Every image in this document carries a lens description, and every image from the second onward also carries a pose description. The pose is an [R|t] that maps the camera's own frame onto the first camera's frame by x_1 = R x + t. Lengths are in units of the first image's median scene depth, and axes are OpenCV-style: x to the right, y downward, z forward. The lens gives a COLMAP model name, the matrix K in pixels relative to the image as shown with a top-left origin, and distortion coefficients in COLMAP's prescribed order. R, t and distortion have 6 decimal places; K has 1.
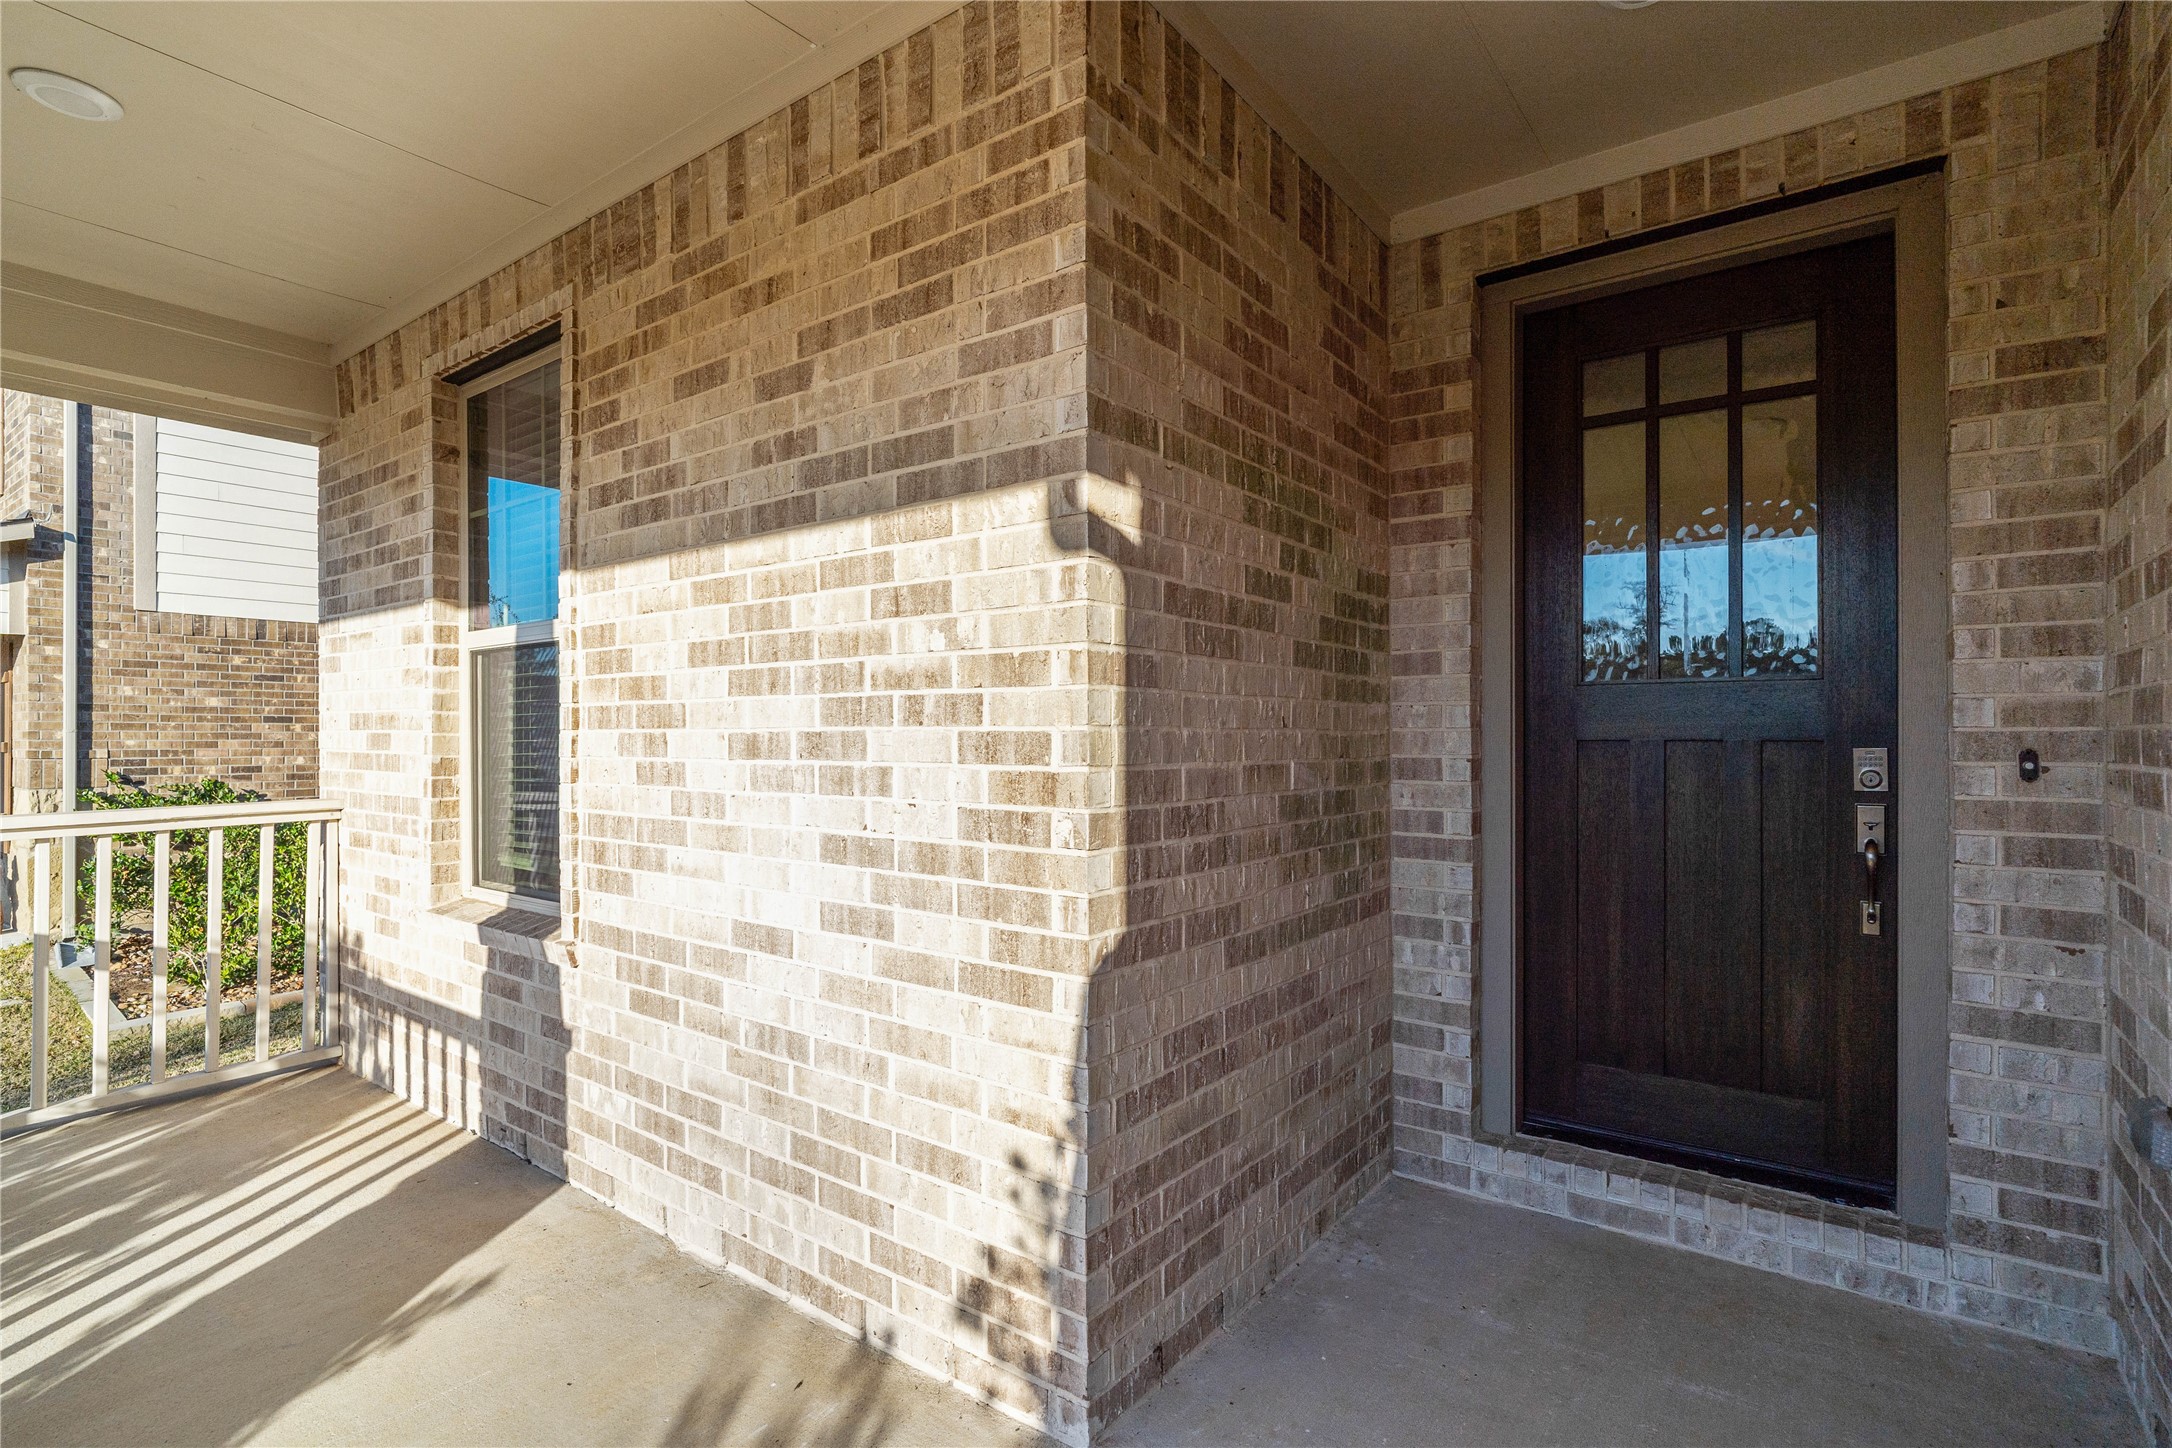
lens RADIAL K [[1039.0, 0, 1089.2], [0, 1039.0, 728.4], [0, 0, 1]] dist [-0.019206, 0.009301]
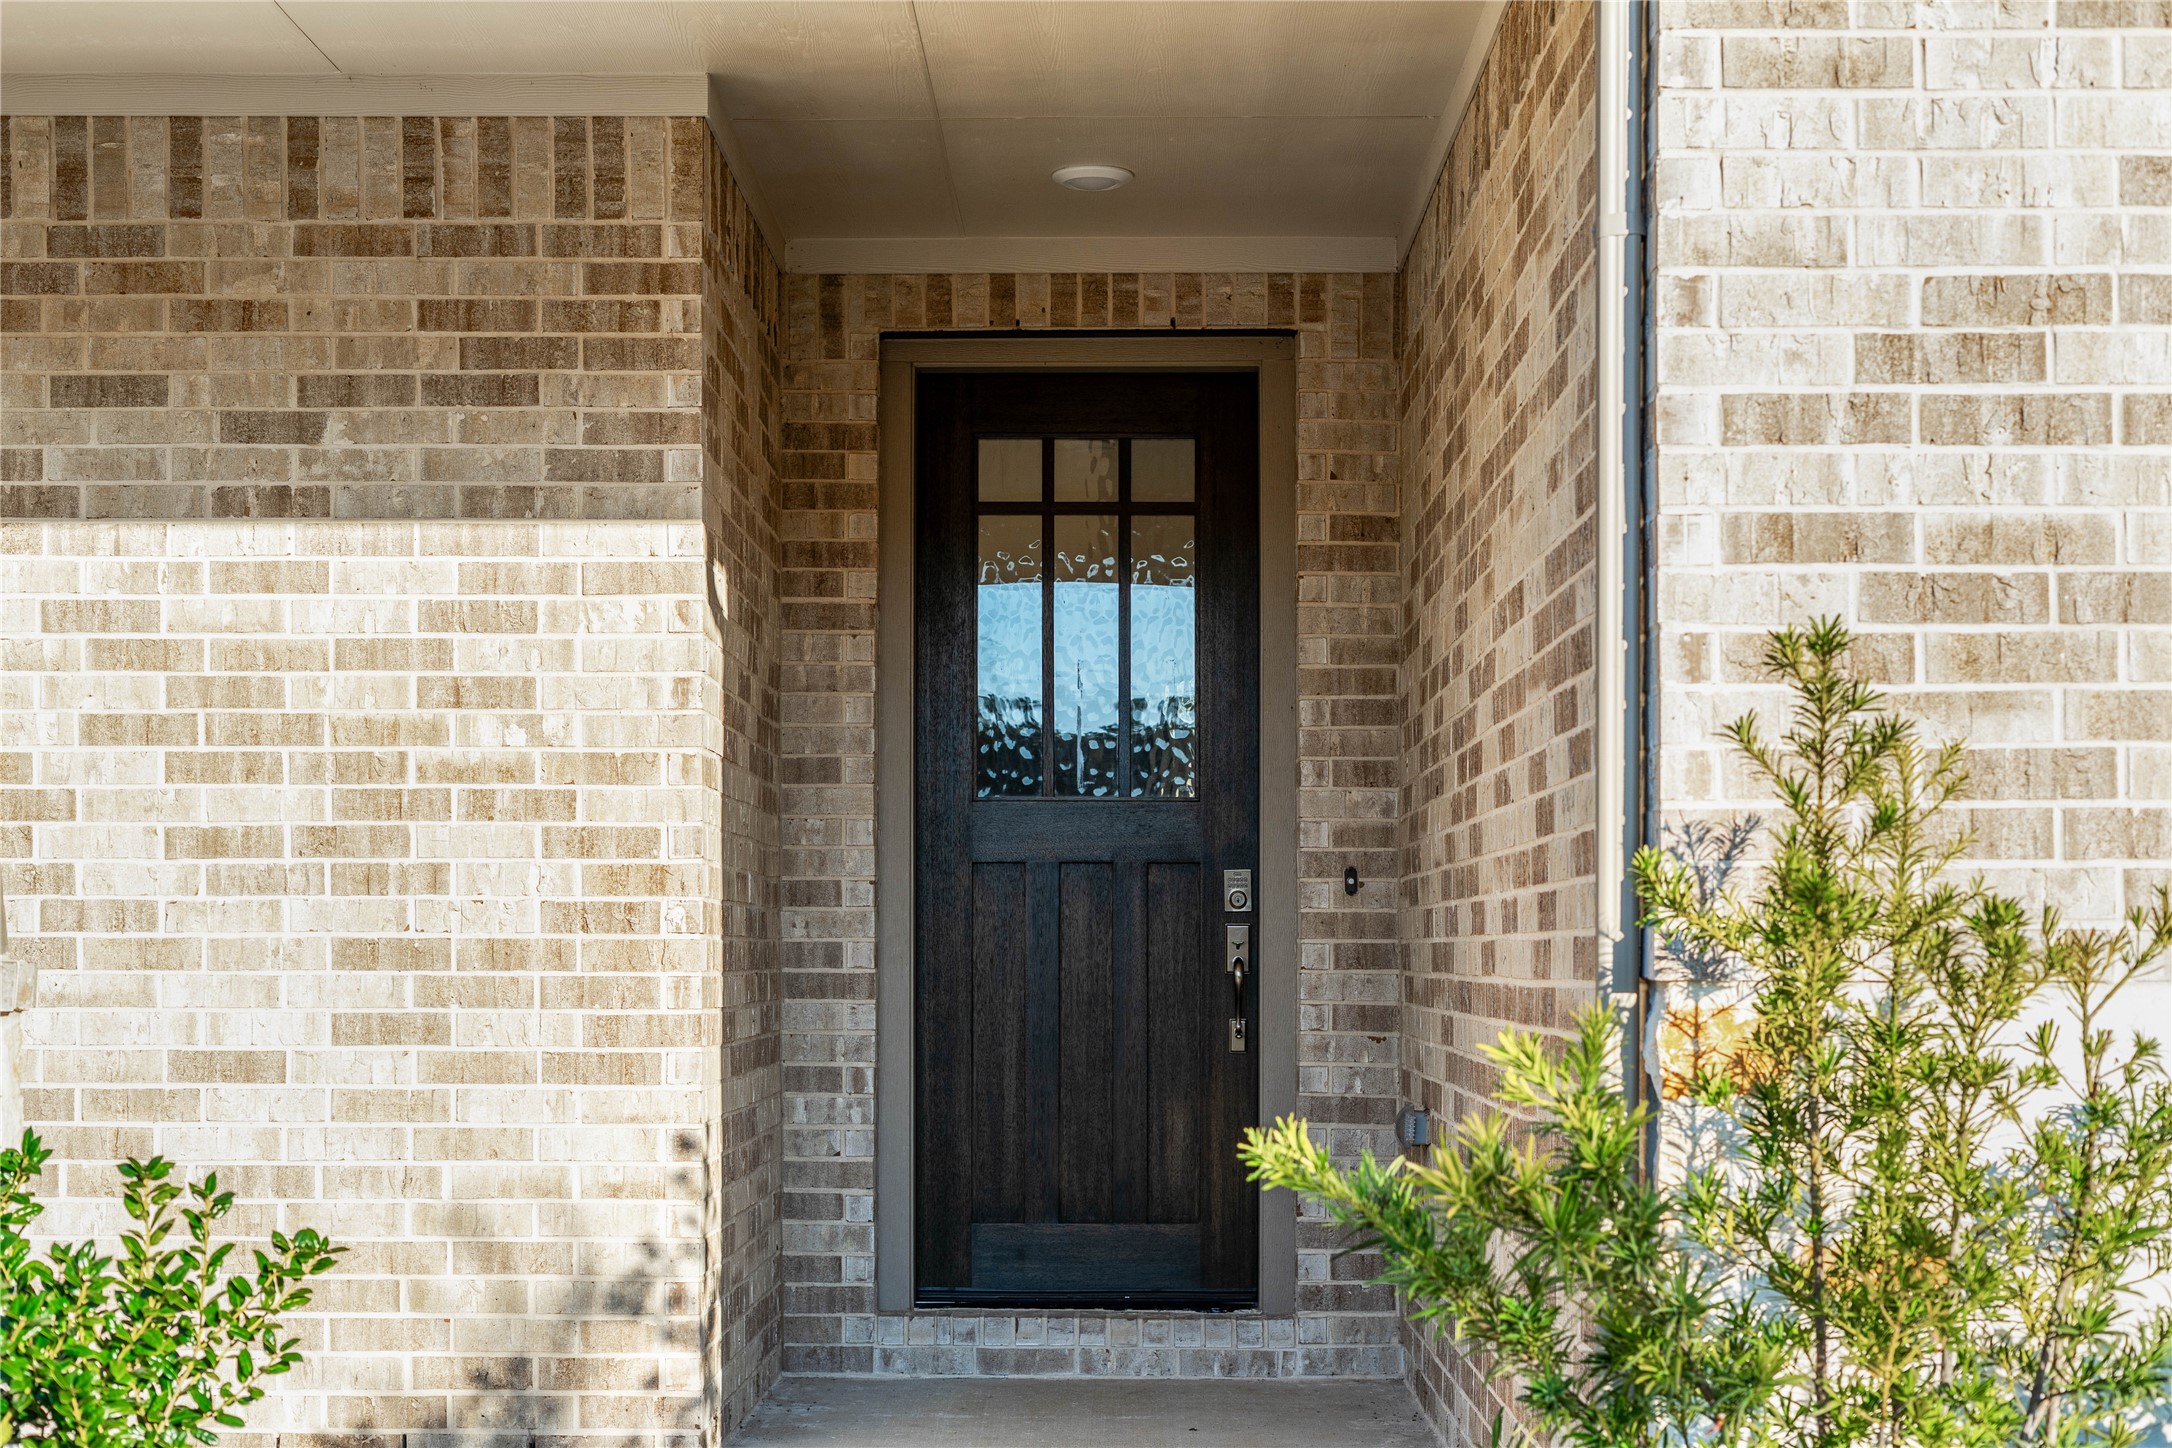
lens RADIAL K [[3050.6, 0, 1086.0], [0, 3050.6, 724.0], [0, 0, 1]] dist [-0.006842, 0.011598]
pose [[0.809310, 0.044576, 0.585689, -1.262983], [-0.006103, 0.997701, -0.067501, 0.088009], [-0.587351, 0.051055, 0.807721, -1.507453]]
